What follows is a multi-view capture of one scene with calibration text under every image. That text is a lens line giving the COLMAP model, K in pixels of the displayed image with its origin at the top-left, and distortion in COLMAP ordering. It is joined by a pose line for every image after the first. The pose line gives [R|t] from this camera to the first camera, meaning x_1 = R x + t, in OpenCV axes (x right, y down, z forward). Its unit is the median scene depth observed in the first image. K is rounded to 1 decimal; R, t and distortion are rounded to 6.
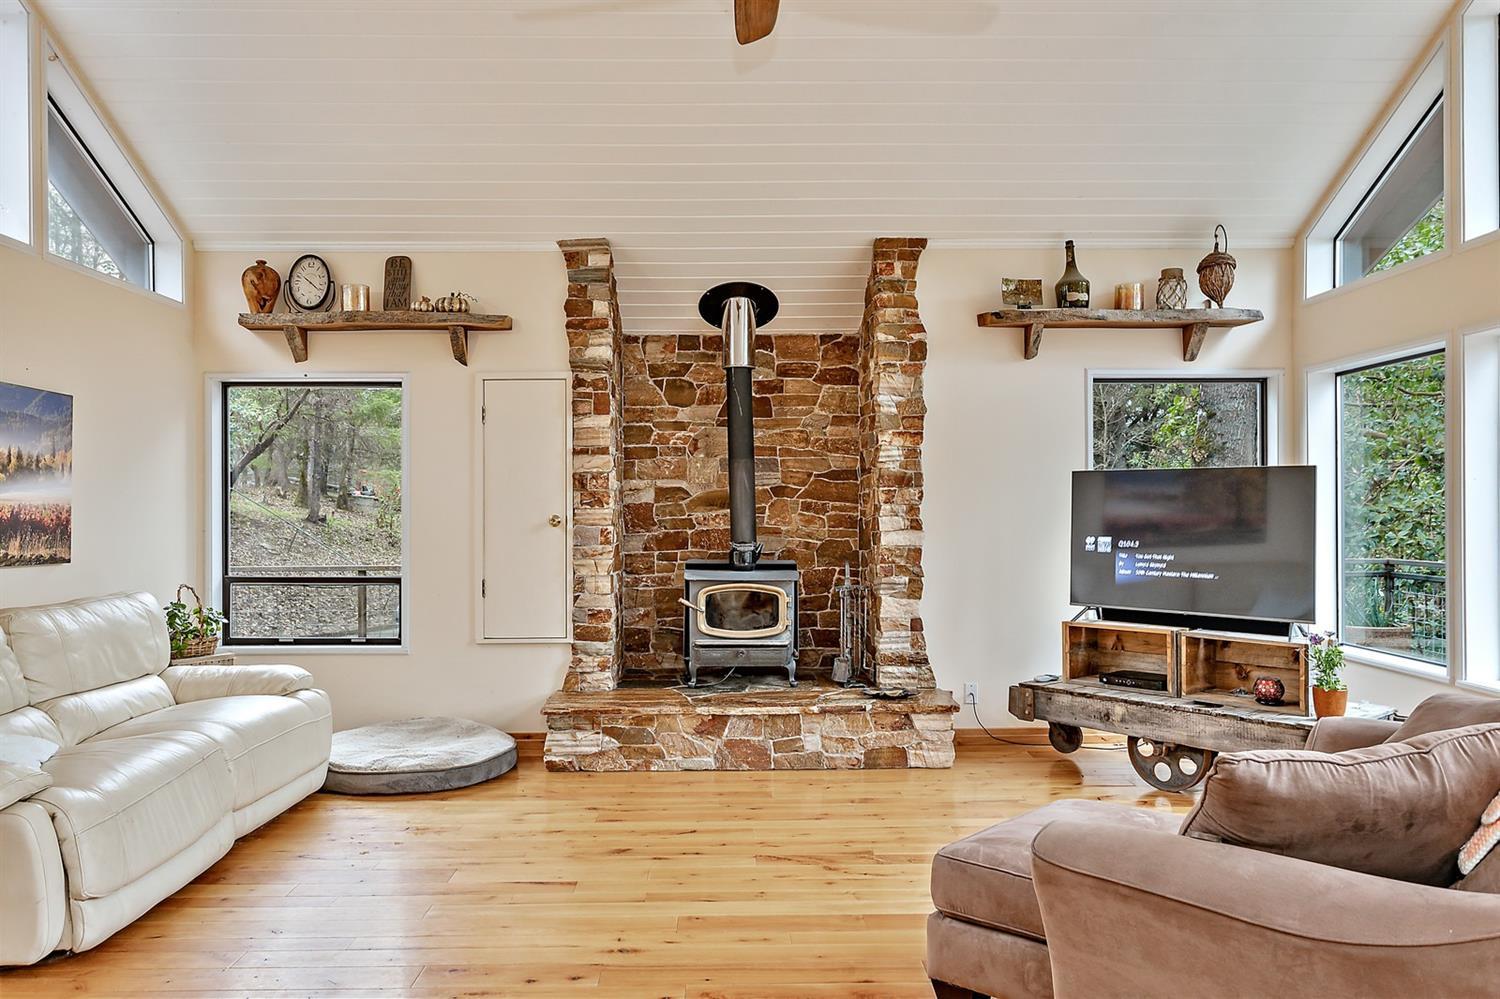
lens RADIAL K [[1067.7, 0, 750.0], [0, 1067.7, 499.5], [0, 0, 1]] dist [-0.002283, -0.000469]
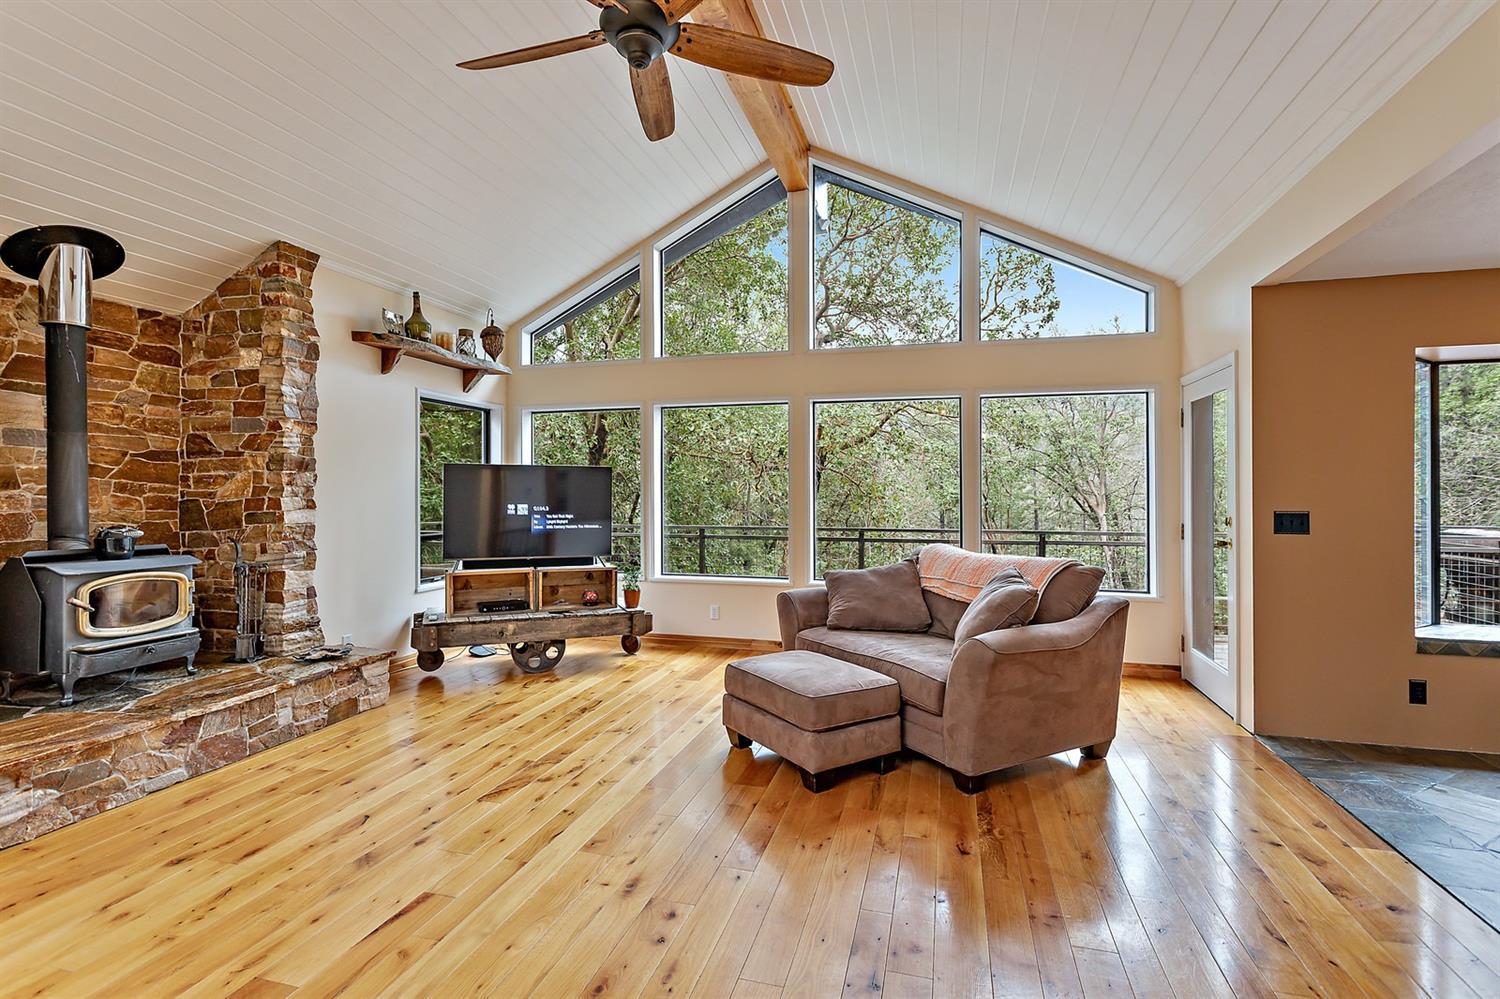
lens RADIAL K [[701.7, 0, 706.5], [0, 701.7, 482.8], [0, 0, 1]] dist [0.003656, 0.000153]
pose [[0.337019, 0.014870, 0.941380, -0.405911], [-0.009128, 0.999880, -0.012527, 0.006294], [-0.941453, -0.004371, 0.337115, 0.353365]]
